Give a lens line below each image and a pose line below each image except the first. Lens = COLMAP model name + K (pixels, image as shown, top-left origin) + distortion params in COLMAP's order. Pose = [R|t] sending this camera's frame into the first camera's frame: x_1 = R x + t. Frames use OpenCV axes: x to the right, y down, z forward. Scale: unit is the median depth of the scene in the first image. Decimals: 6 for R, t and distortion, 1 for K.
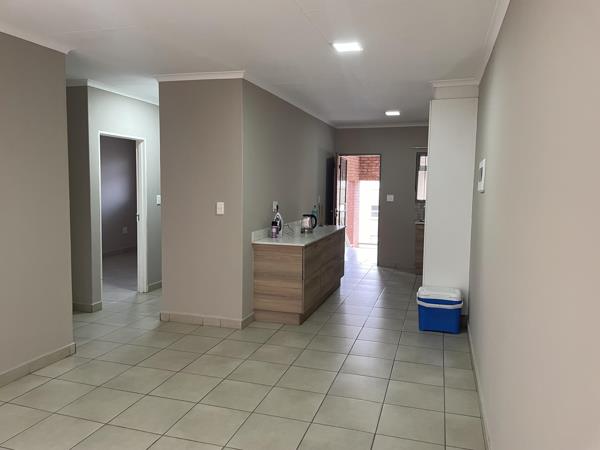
lens RADIAL K [[454.6, 0, 307.4], [0, 454.6, 221.6], [0, 0, 1]] dist [0.096458, -0.135652]
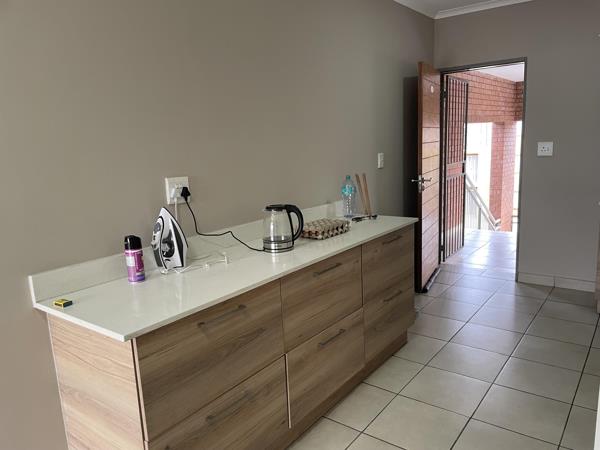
lens RADIAL K [[454.6, 0, 307.4], [0, 454.6, 221.6], [0, 0, 1]] dist [0.096458, -0.135652]
pose [[0.935826, 0.004964, -0.352428, 0.168251], [0.028860, 0.995464, 0.090653, -0.037234], [0.351280, -0.095007, 0.931438, 0.624572]]
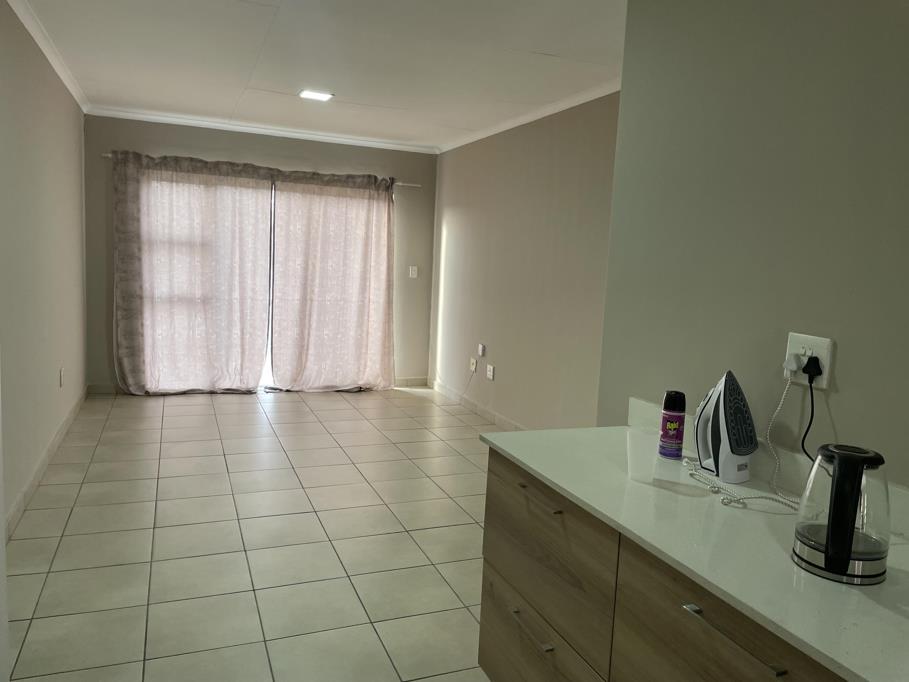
lens RADIAL K [[688.7, 0, 465.8], [0, 688.7, 335.9], [0, 0, 1]] dist [0.096458, -0.135652]
pose [[-0.776431, 0.016470, -0.629986, 0.241011], [-0.117563, 0.978325, 0.170469, -0.076549], [0.619139, 0.206420, -0.757666, 1.079440]]
